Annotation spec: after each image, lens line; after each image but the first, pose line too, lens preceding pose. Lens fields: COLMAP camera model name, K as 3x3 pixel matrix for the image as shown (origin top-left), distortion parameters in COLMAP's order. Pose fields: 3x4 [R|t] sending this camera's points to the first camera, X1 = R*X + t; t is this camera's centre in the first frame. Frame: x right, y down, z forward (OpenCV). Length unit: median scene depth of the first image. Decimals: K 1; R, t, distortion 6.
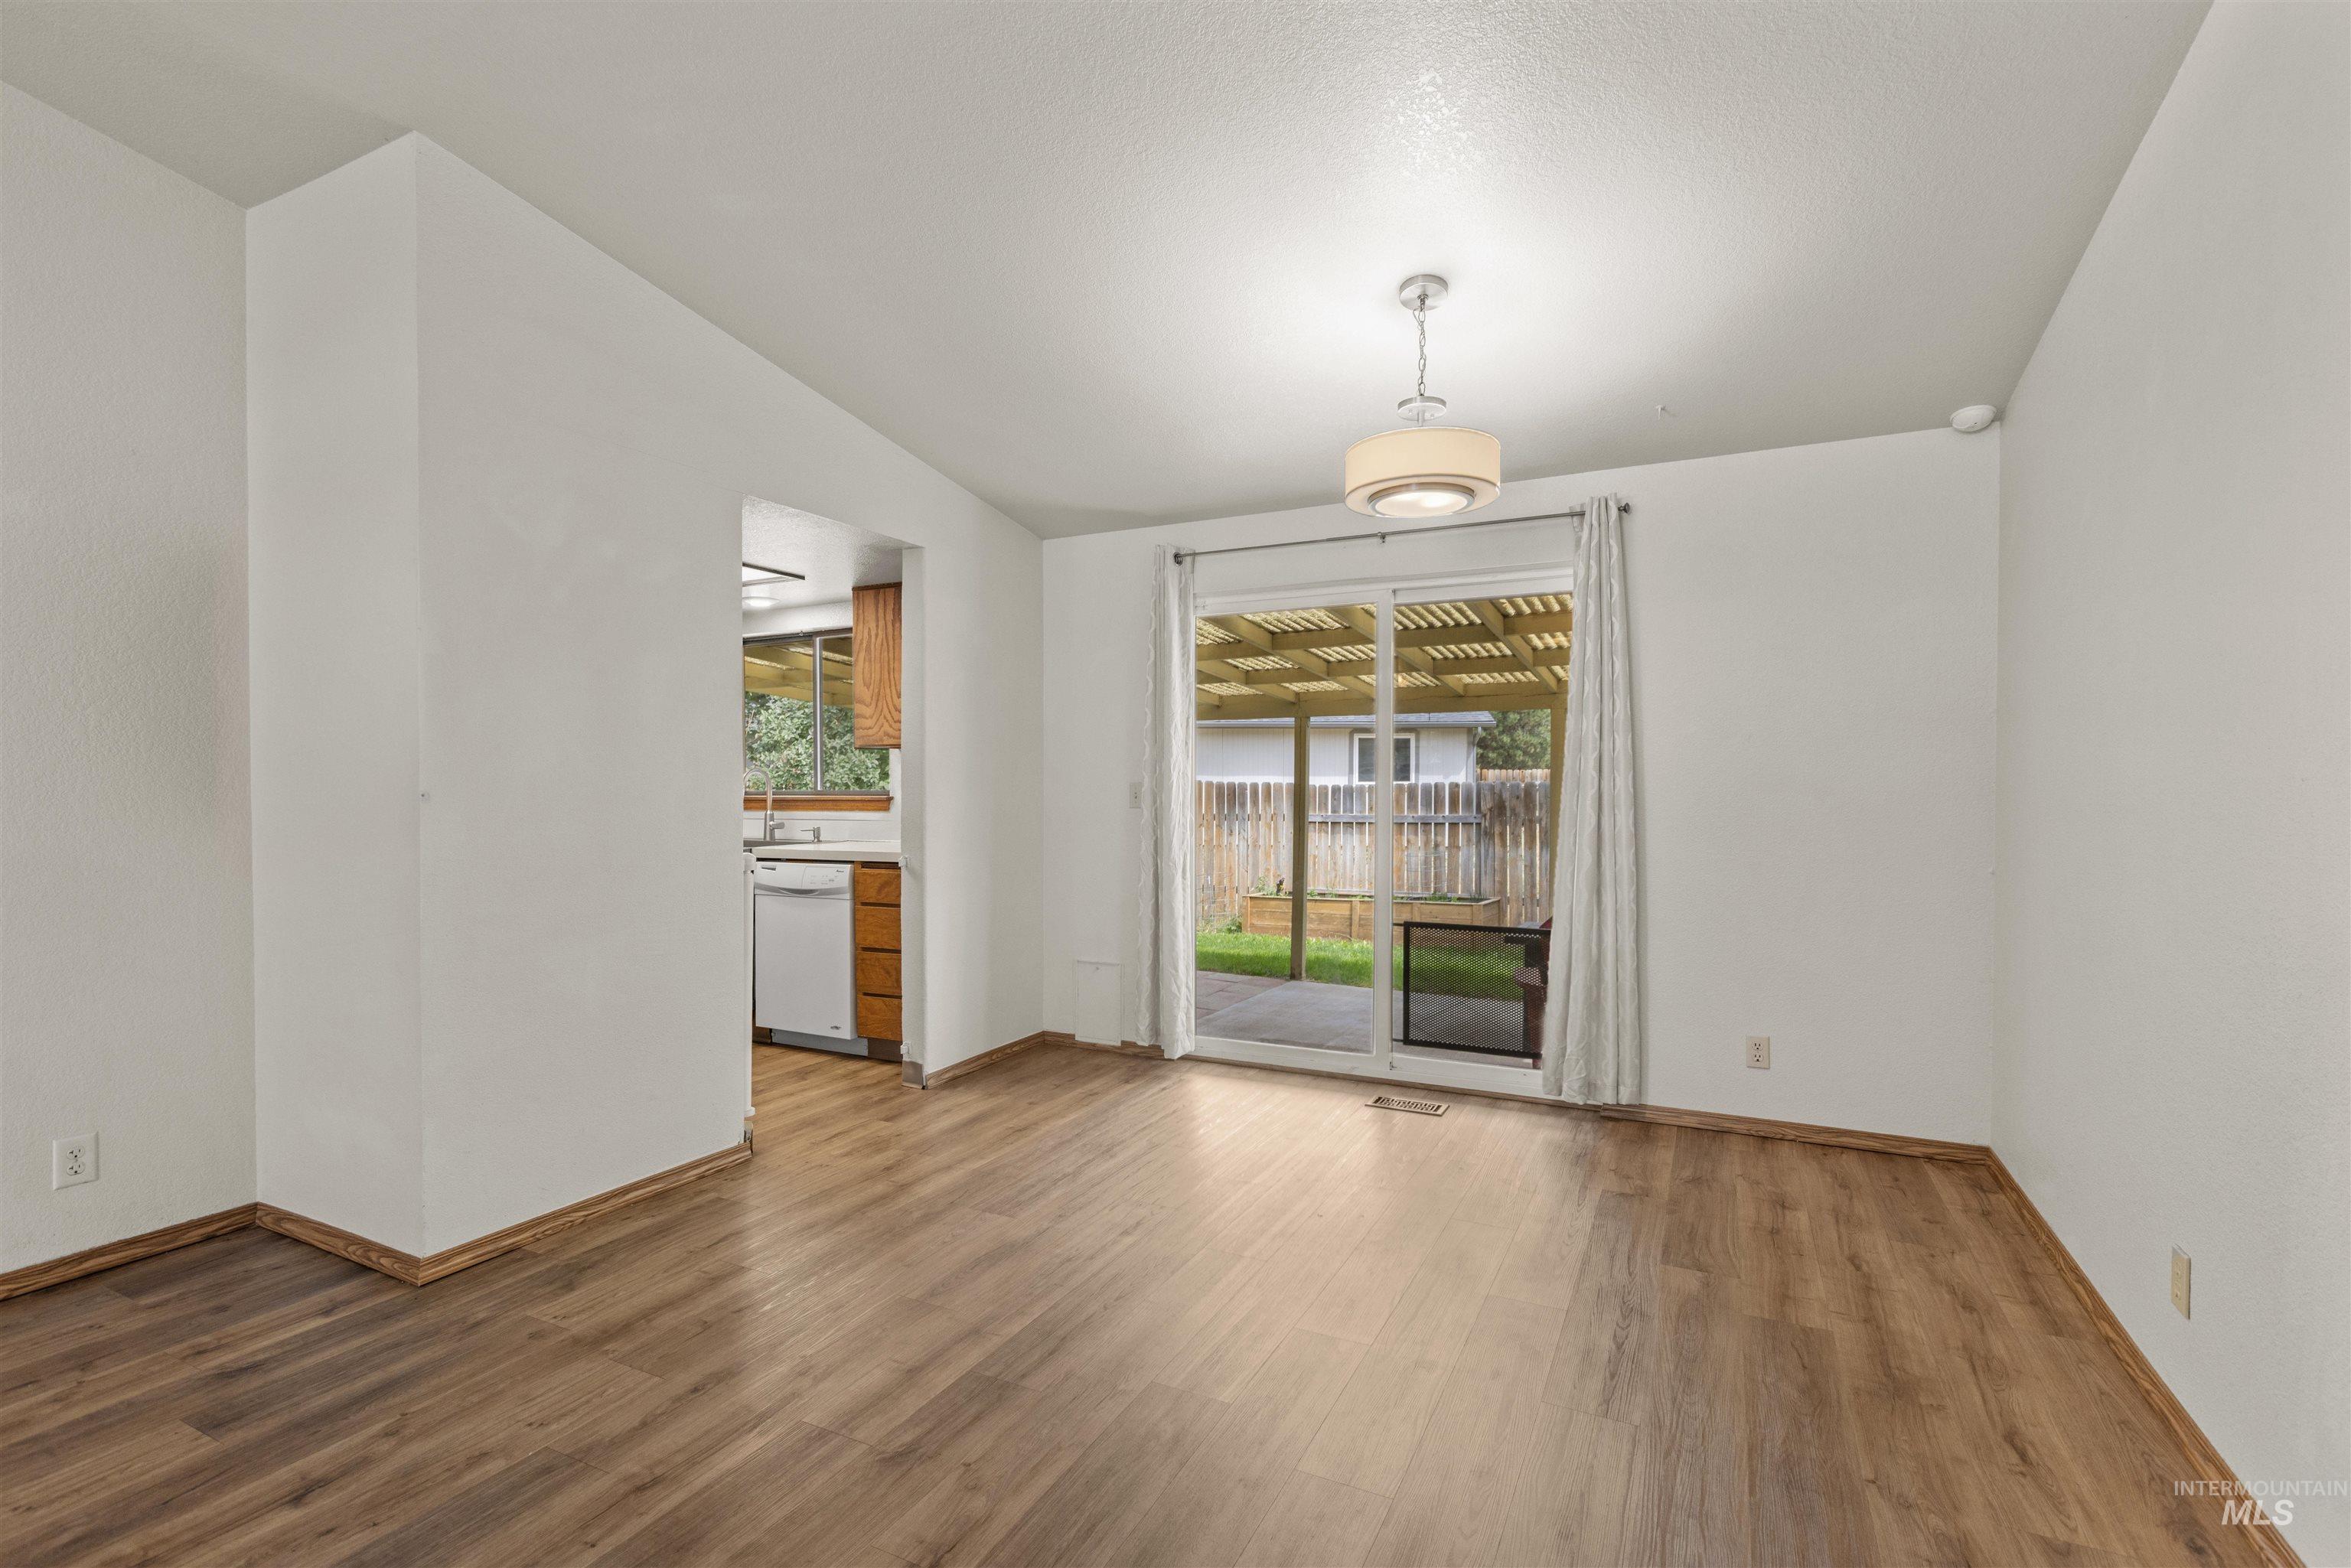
lens RADIAL K [[1063.1, 0, 1184.7], [0, 1063.1, 795.3], [0, 0, 1]] dist [0.008417, -0.004377]
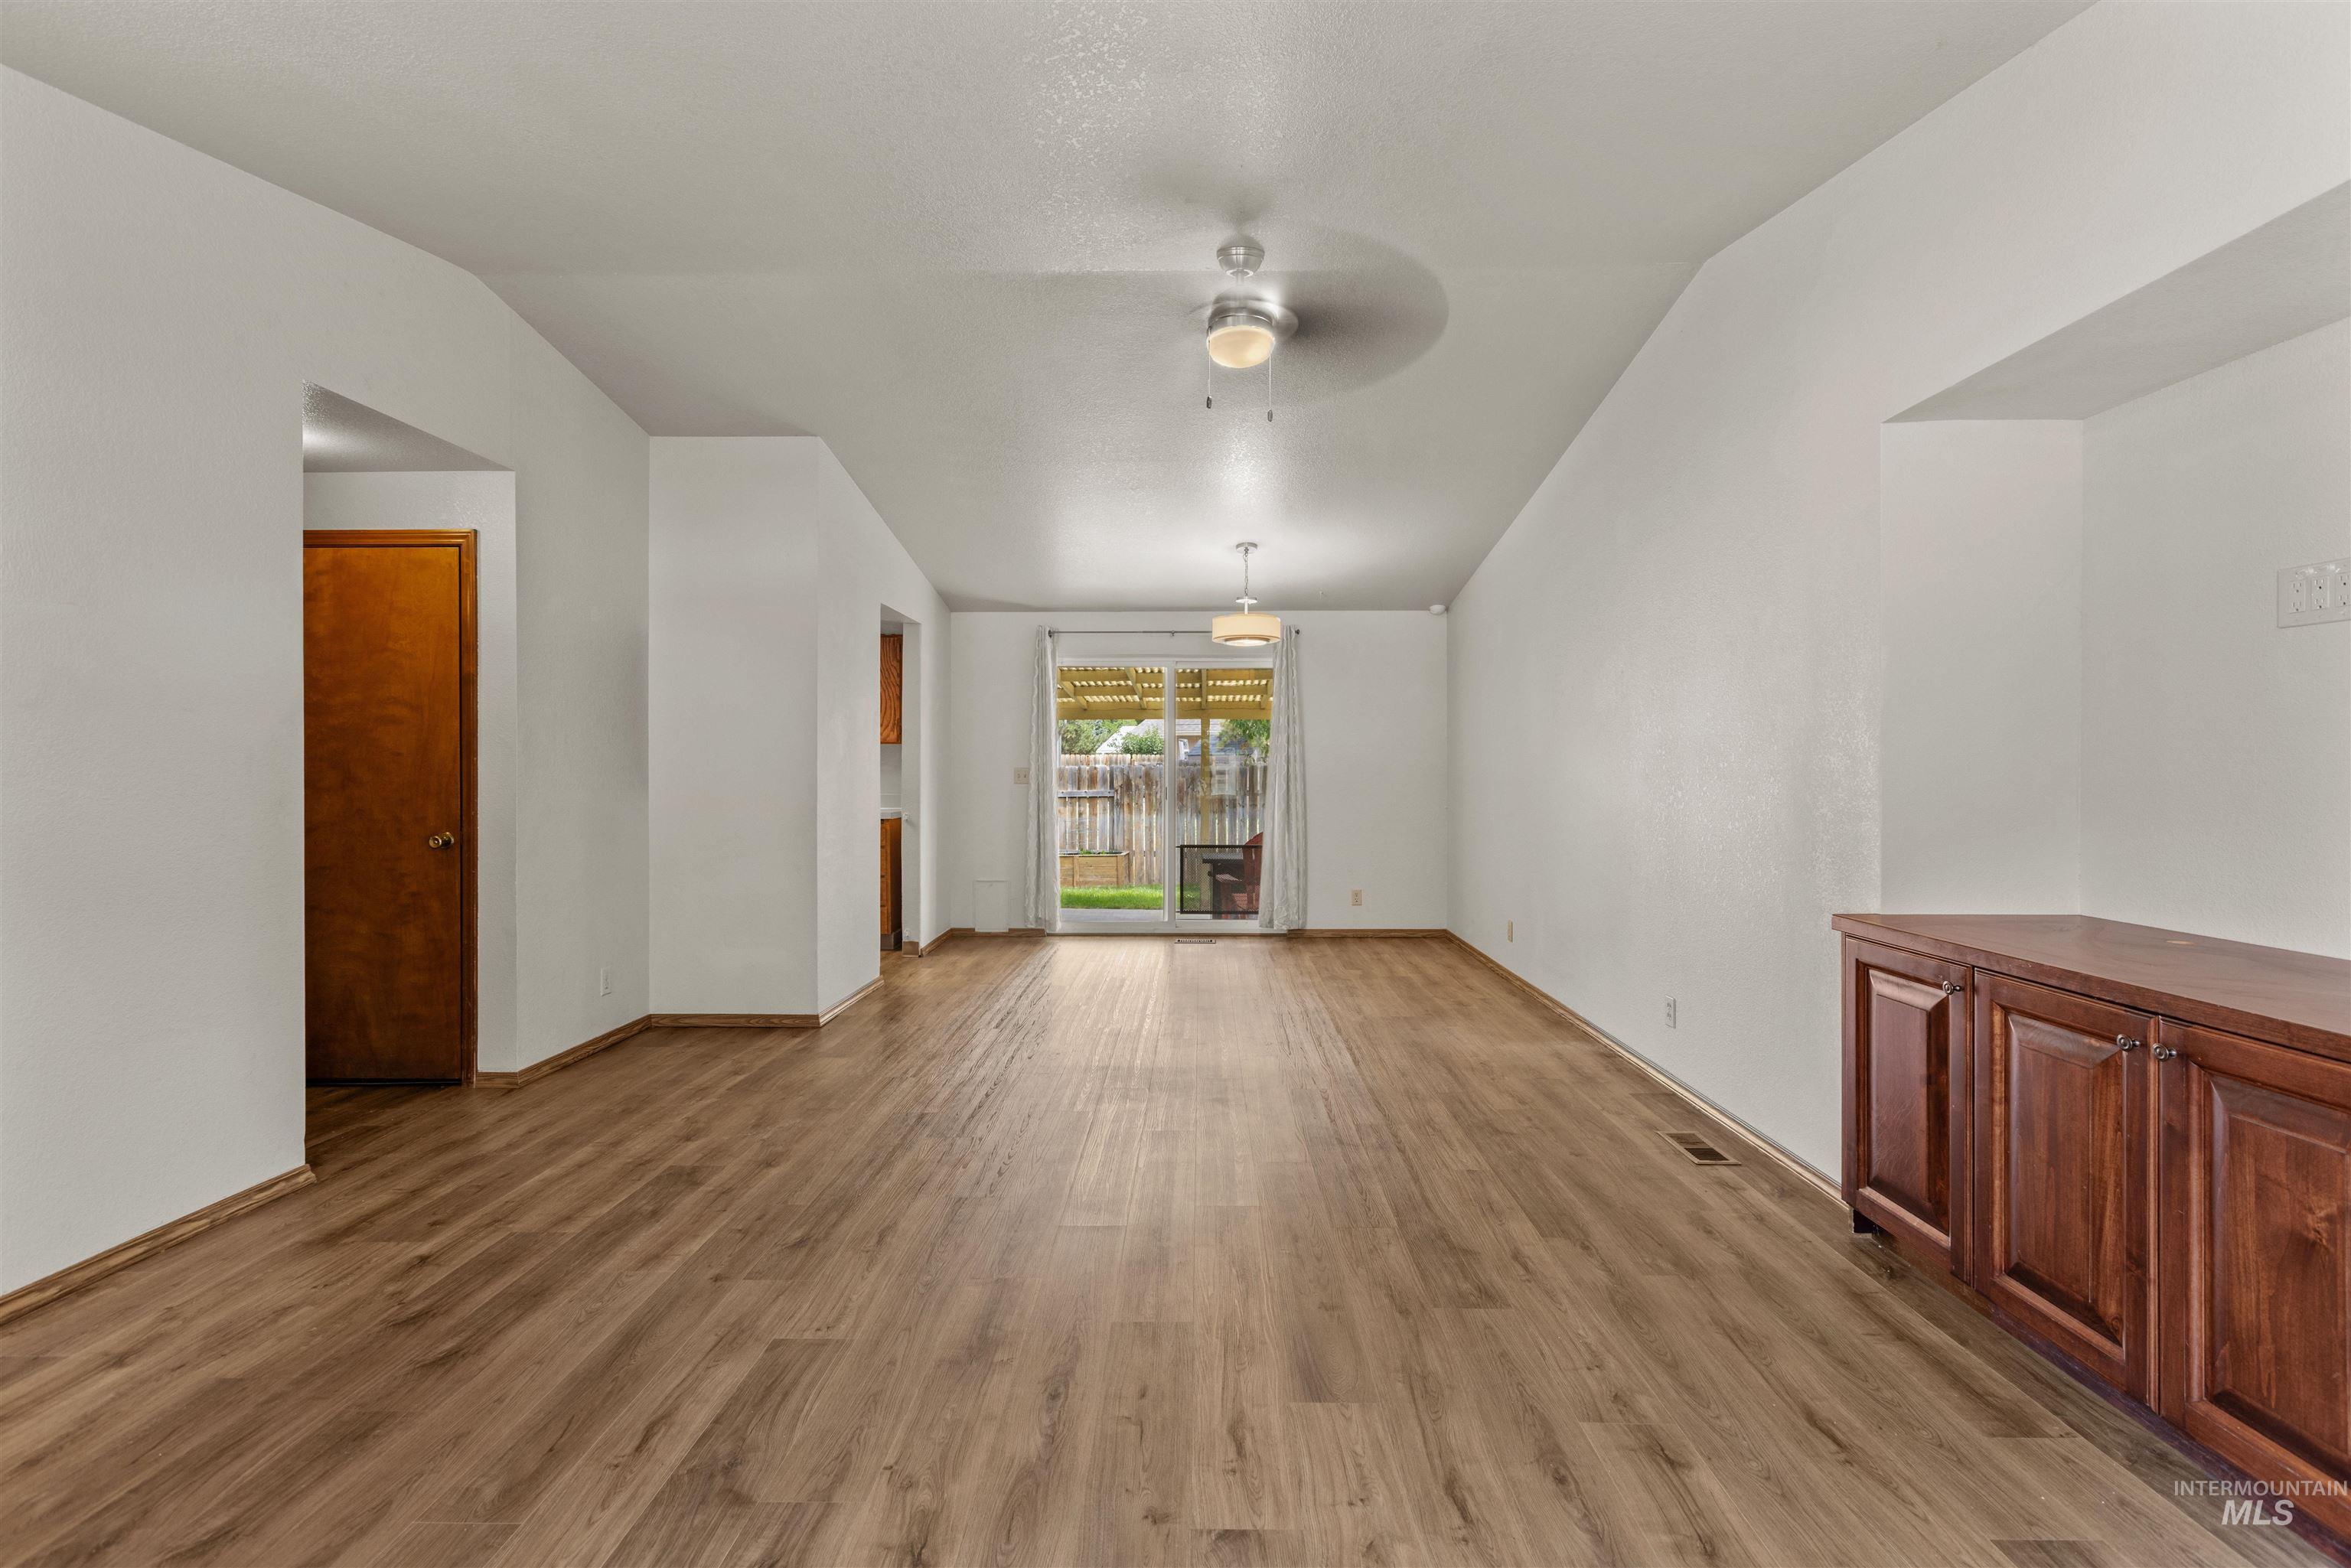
lens RADIAL K [[1041.7, 0, 1178.9], [0, 1041.7, 765.7], [0, 0, 1]] dist [-0.001078, -0.000098]
pose [[0.904371, 0.001487, 0.426744, -0.565557], [0.002998, 0.999947, -0.009838, 0.001353], [-0.426737, 0.010177, 0.904319, -0.612154]]
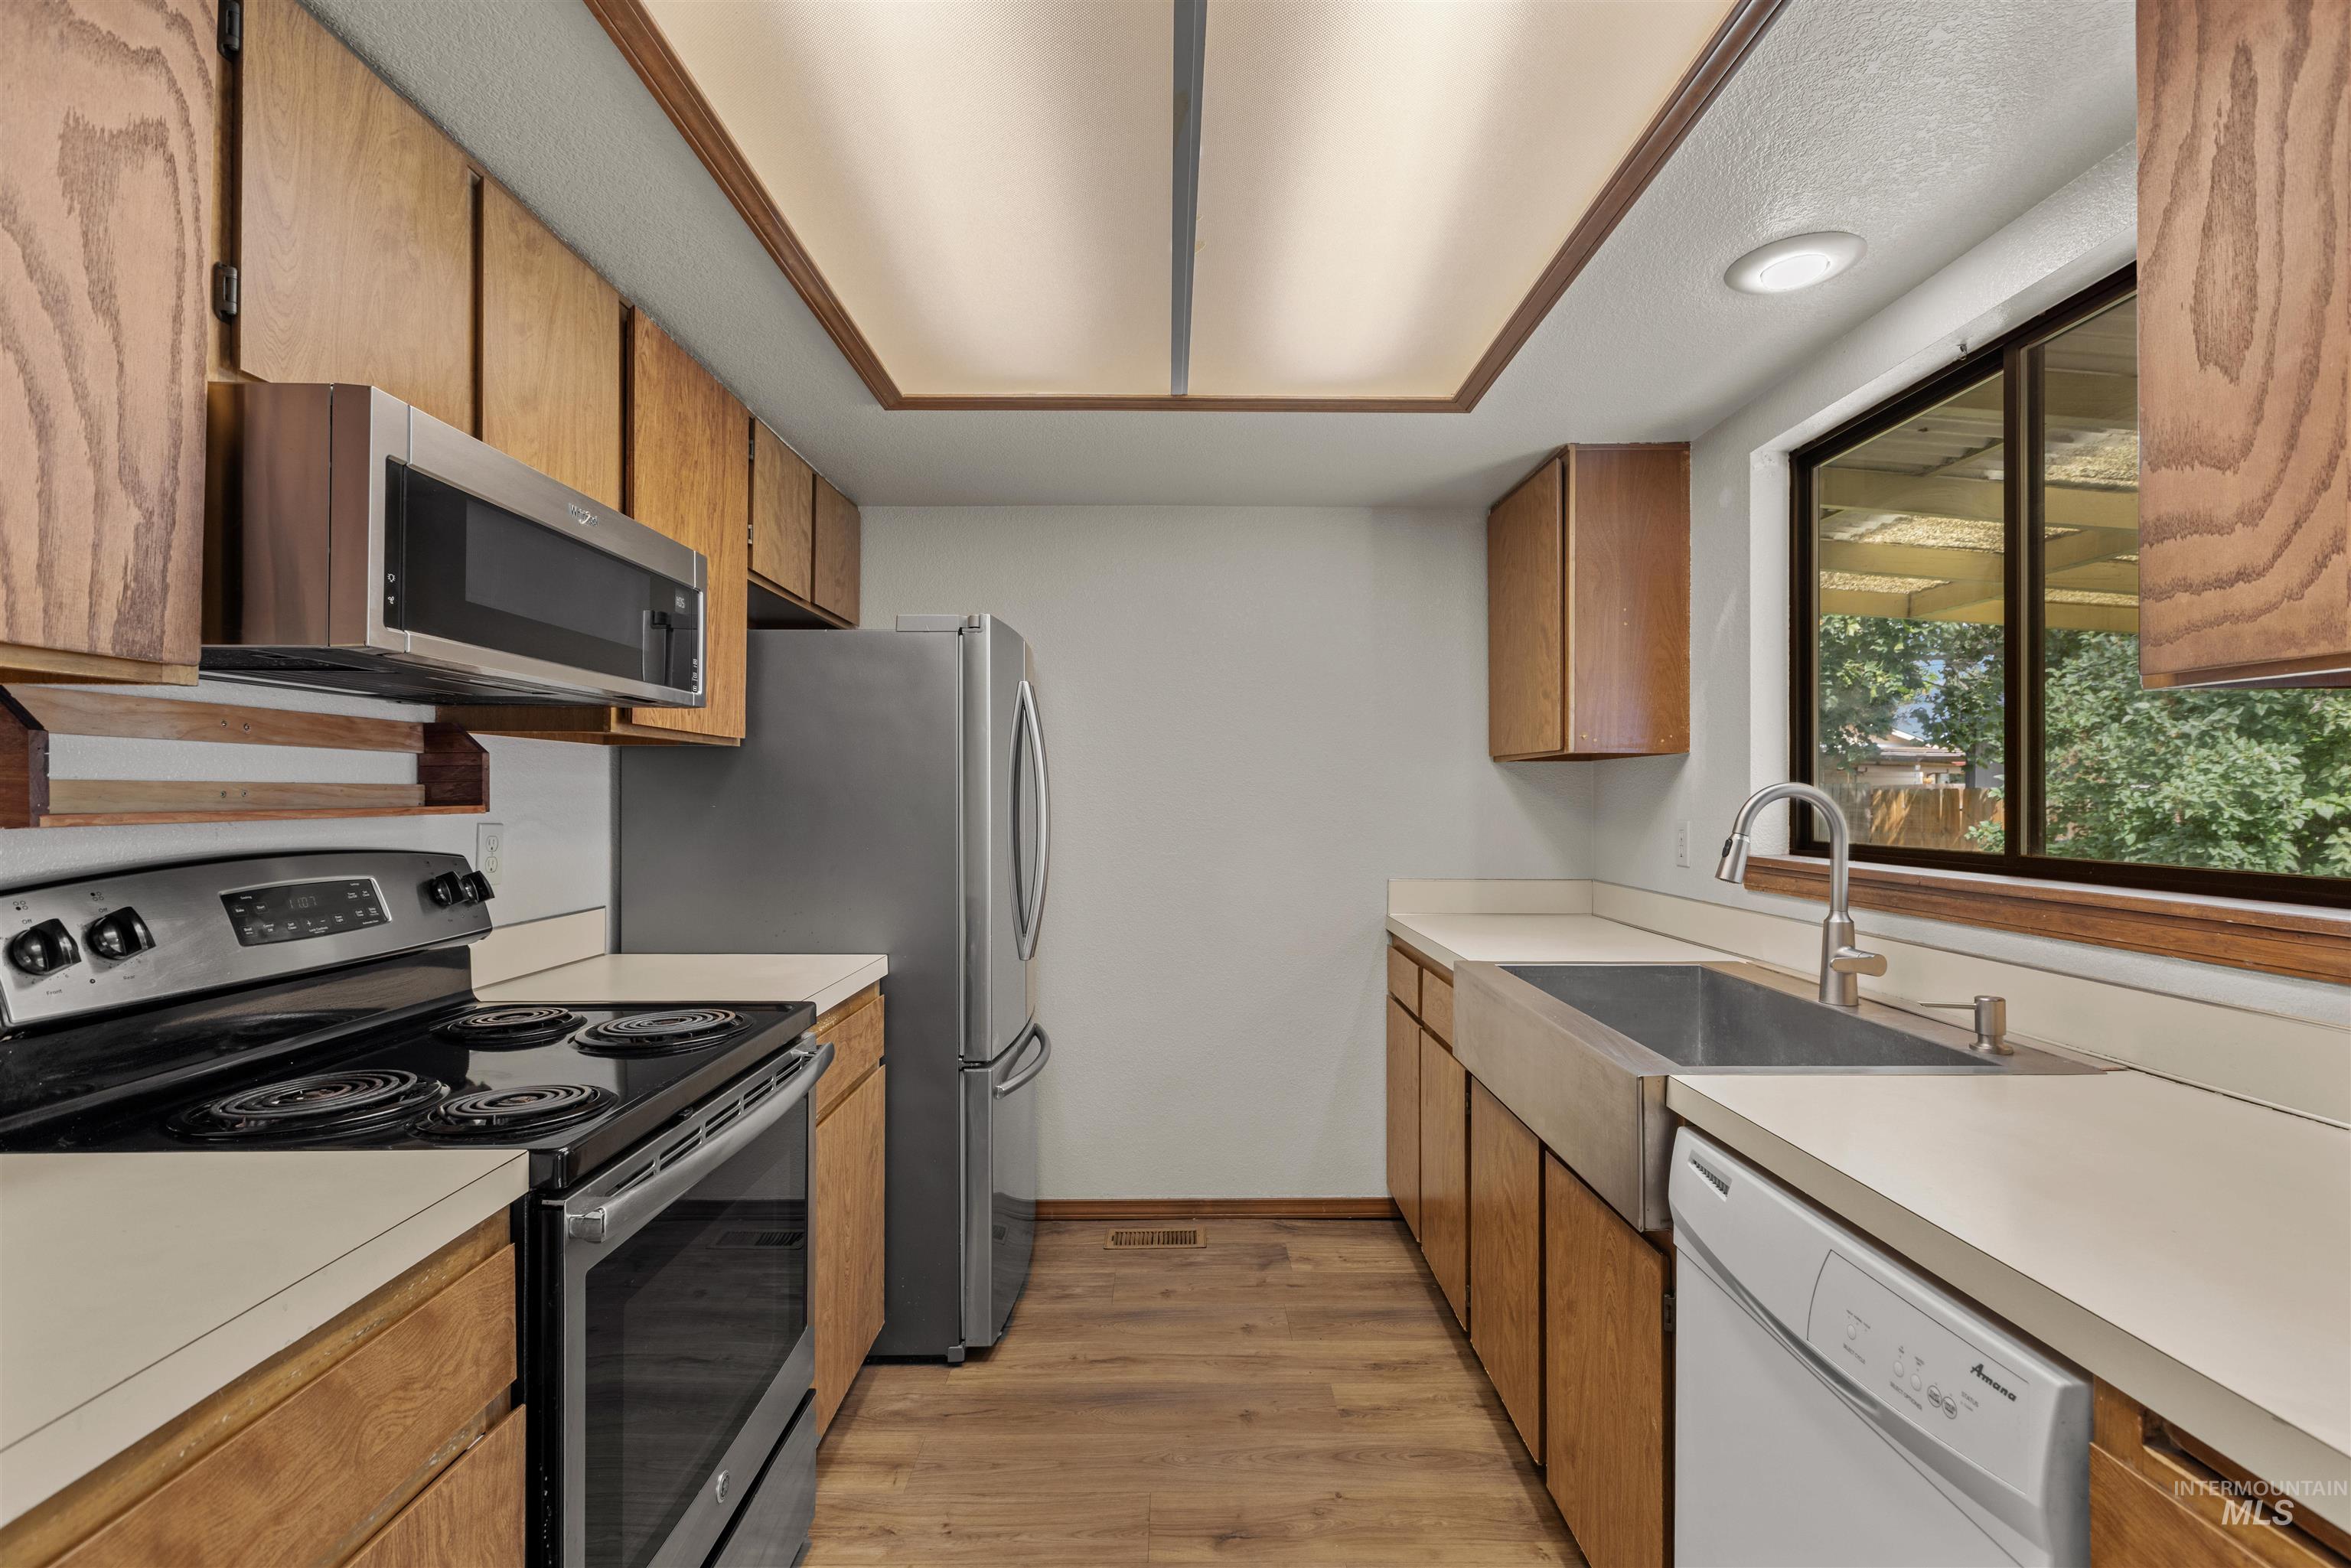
lens RADIAL K [[1048.9, 0, 1186.5], [0, 1048.9, 786.7], [0, 0, 1]] dist [0.001733, -0.000514]
pose [[0.458394, -0.000485, -0.888749, -0.251101], [-0.012424, 0.999899, -0.006954, -0.025555], [0.888662, 0.014229, 0.458341, 0.869278]]
